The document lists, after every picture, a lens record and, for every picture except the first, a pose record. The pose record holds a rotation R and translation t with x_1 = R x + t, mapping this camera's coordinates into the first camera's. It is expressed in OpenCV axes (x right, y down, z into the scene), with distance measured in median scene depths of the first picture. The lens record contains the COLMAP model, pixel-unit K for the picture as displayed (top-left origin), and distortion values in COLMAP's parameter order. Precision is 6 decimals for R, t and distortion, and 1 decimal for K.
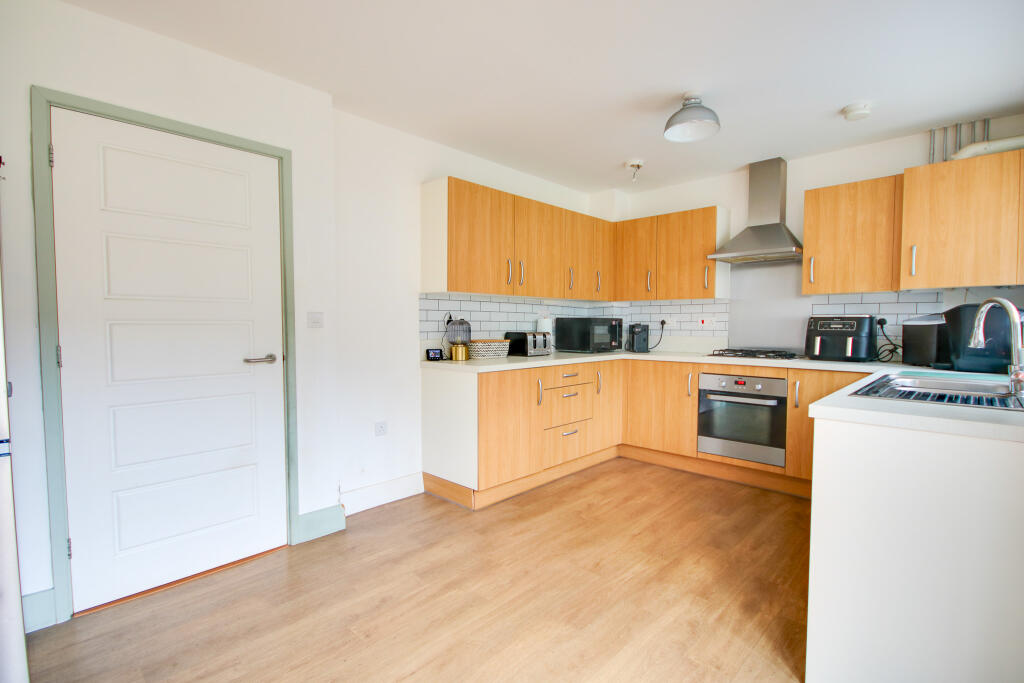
lens RADIAL K [[480.2, 0, 509.7], [0, 480.2, 346.4], [0, 0, 1]] dist [-0.002788, 0.000279]
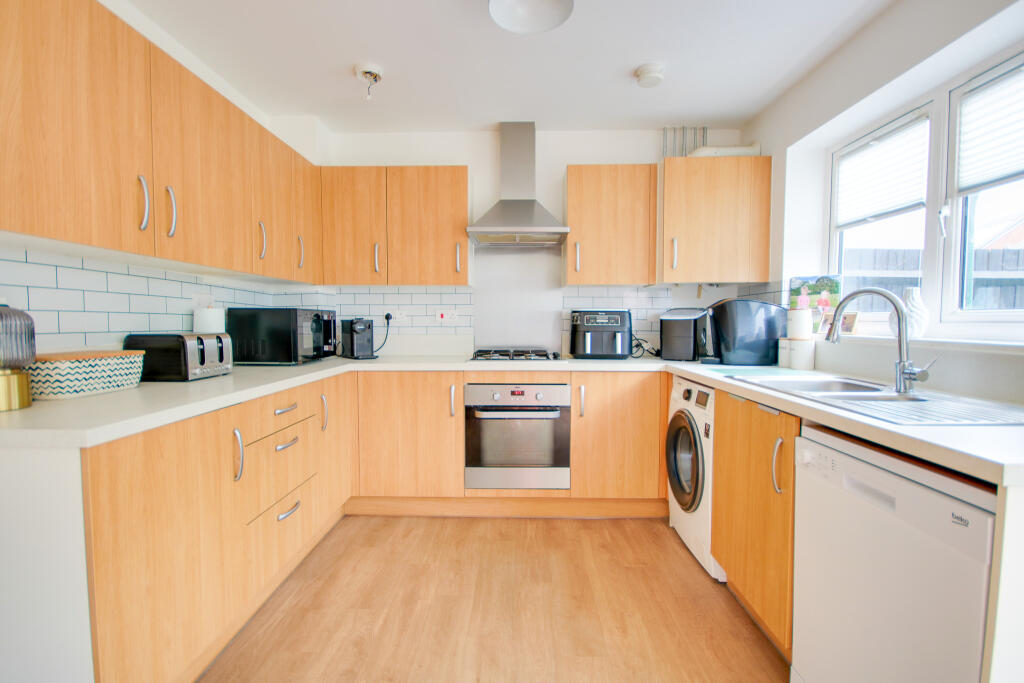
lens RADIAL K [[480.2, 0, 509.7], [0, 480.2, 346.4], [0, 0, 1]] dist [-0.002788, 0.000279]
pose [[0.733053, -0.036672, 0.679182, -0.060466], [0.032155, 0.999297, 0.019251, -0.015782], [-0.679411, 0.007727, 0.733717, 0.417815]]
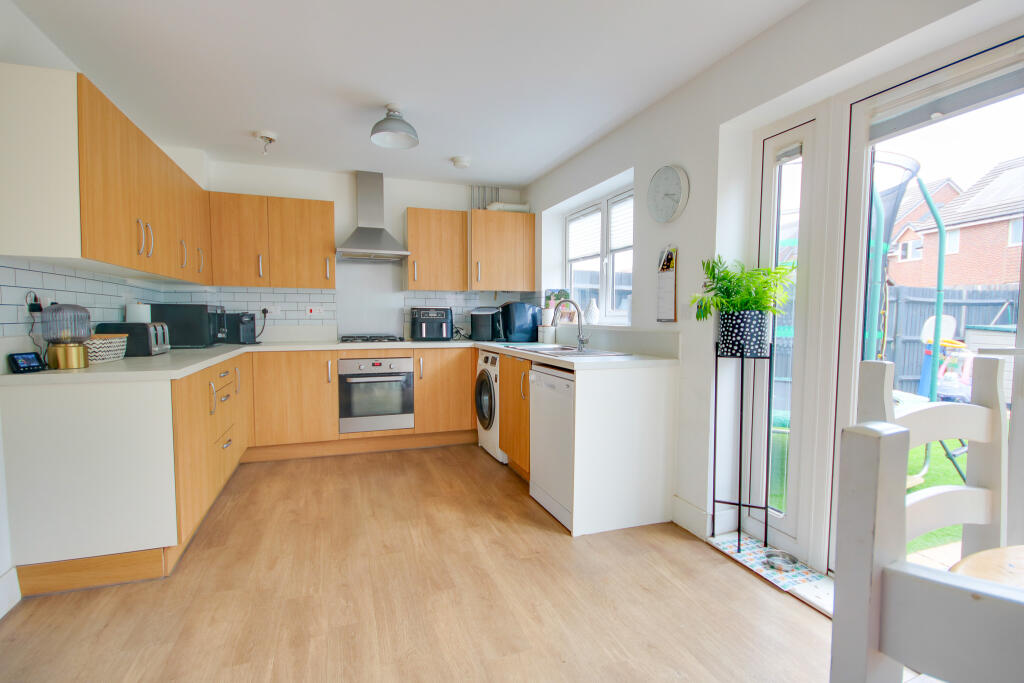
lens RADIAL K [[480.2, 0, 509.7], [0, 480.2, 346.4], [0, 0, 1]] dist [-0.002788, 0.000279]
pose [[0.439499, -0.055608, 0.896520, -0.396241], [0.038603, 0.998329, 0.042998, -0.004073], [-0.897413, 0.015711, 0.440912, 0.202237]]
